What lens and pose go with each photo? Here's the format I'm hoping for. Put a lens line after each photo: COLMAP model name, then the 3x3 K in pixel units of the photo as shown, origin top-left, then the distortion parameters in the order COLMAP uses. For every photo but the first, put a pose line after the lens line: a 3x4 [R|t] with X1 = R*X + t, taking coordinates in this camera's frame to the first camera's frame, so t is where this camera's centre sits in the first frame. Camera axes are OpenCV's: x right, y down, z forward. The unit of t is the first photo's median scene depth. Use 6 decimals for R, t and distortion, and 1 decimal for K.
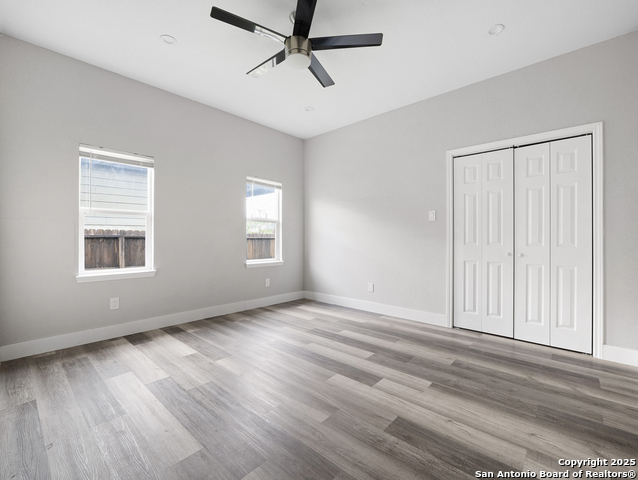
lens RADIAL K [[283.9, 0, 320.1], [0, 283.9, 230.8], [0, 0, 1]] dist [-0.015311, 0.000672]
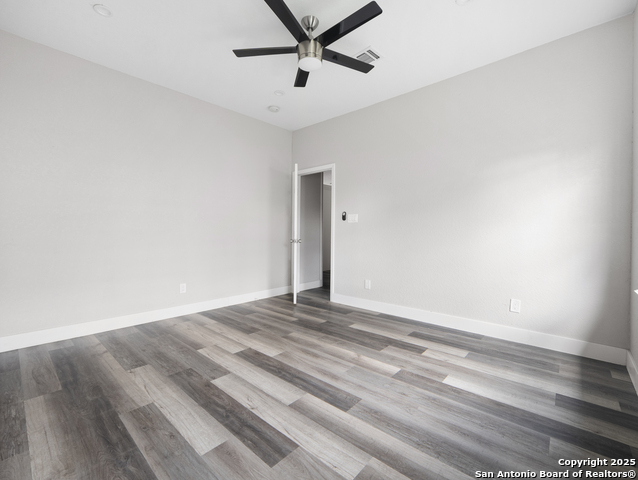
lens RADIAL K [[283.9, 0, 320.1], [0, 283.9, 230.8], [0, 0, 1]] dist [-0.015311, 0.000672]
pose [[-0.999981, -0.006206, -0.000597, -0.114197], [-0.006183, 0.999451, -0.032559, 0.054547], [0.000799, -0.032555, -0.999470, 1.987452]]
